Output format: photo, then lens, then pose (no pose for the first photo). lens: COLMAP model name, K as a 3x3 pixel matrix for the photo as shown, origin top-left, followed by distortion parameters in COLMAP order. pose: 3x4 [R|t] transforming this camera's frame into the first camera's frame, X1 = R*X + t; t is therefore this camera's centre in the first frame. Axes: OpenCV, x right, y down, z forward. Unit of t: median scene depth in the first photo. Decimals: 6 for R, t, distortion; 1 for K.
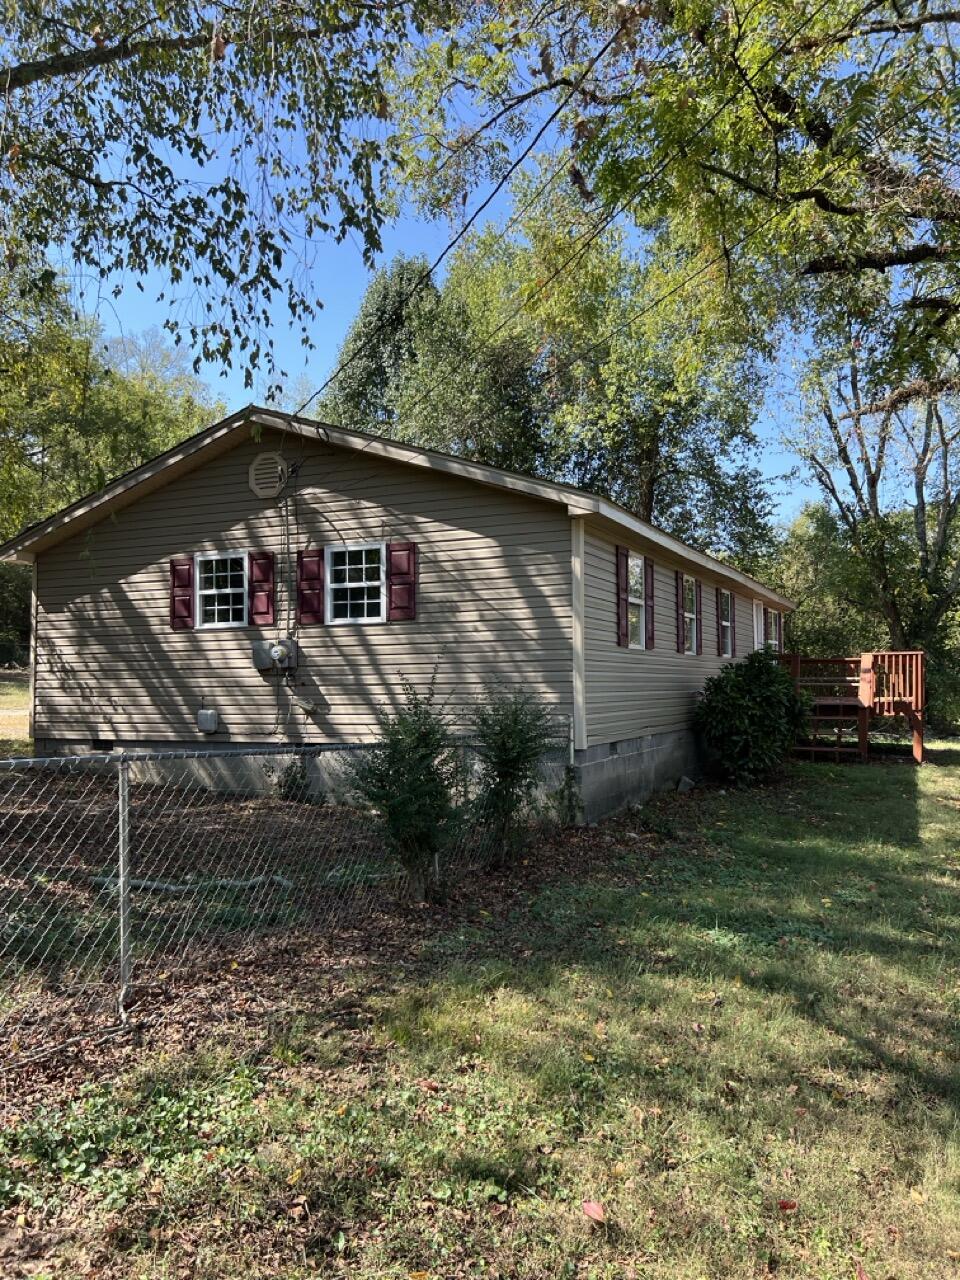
lens RADIAL K [[965.4, 0, 481.3], [0, 965.4, 635.9], [0, 0, 1]] dist [0.047555, -0.039114]
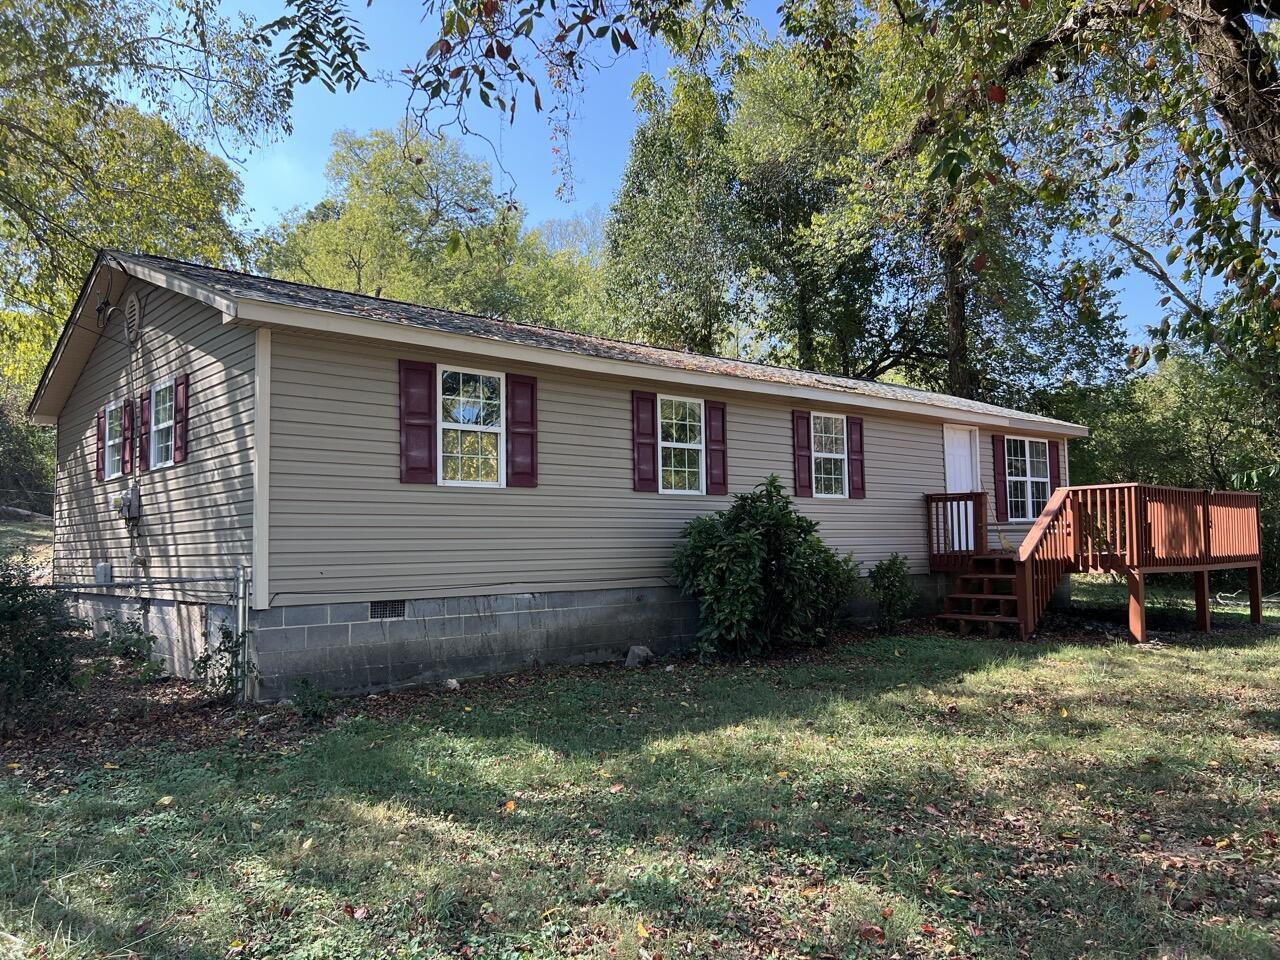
lens RADIAL K [[965.4, 0, 646.4], [0, 965.4, 476.8], [0, 0, 1]] dist [0.047555, -0.039114]
pose [[0.916769, -0.036822, -0.397716, 0.636214], [0.028426, 0.999232, -0.026988, 0.032342], [0.398404, 0.013436, 0.917112, 0.325924]]
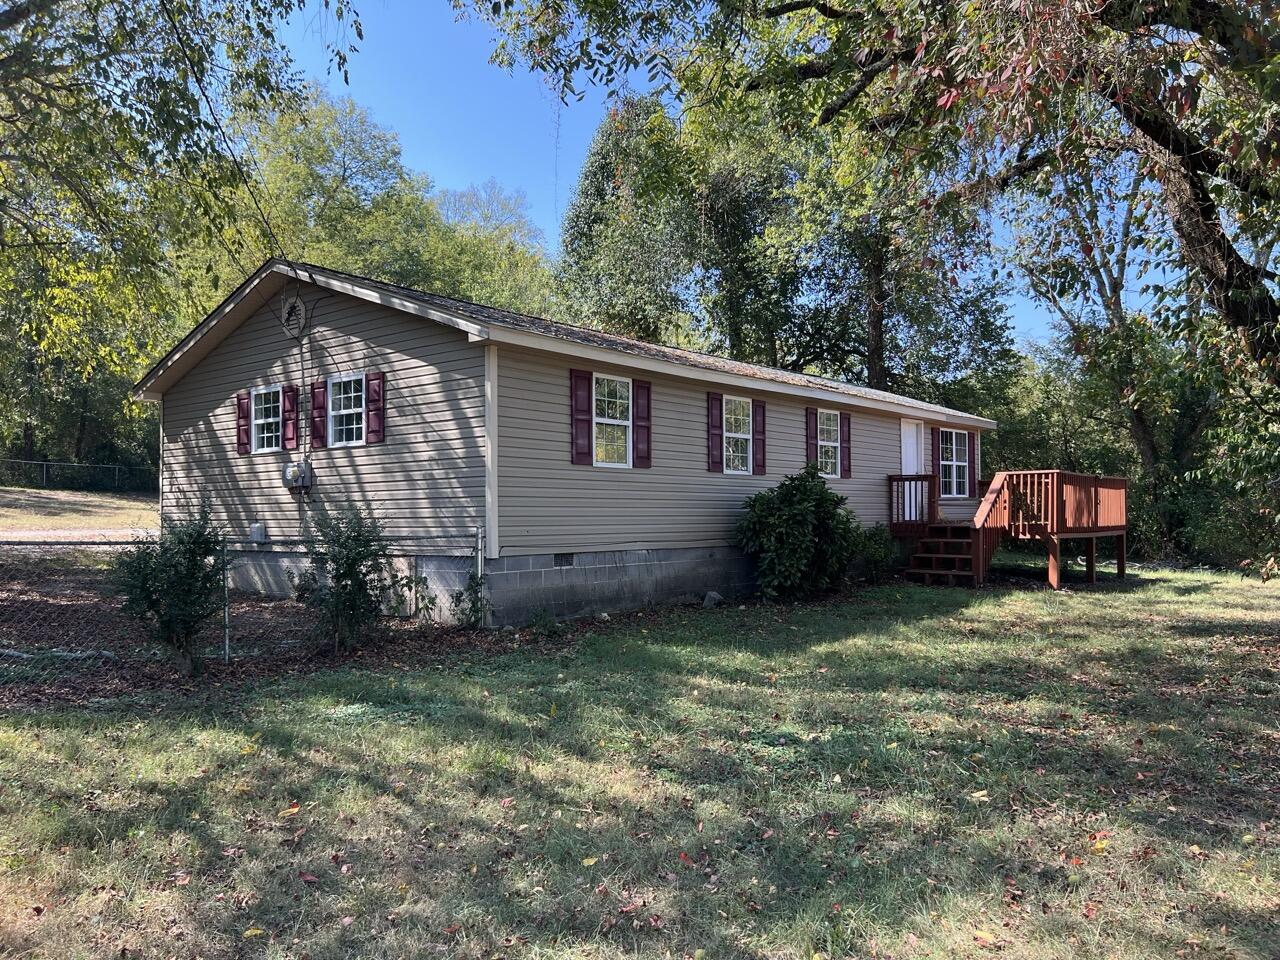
lens RADIAL K [[965.4, 0, 641.1], [0, 965.4, 492.5], [0, 0, 1]] dist [0.047555, -0.039114]
pose [[0.967842, -0.005009, -0.251507, 0.468333], [0.011388, 0.999649, 0.023913, 0.017092], [0.251299, -0.026008, 0.967560, -0.005113]]
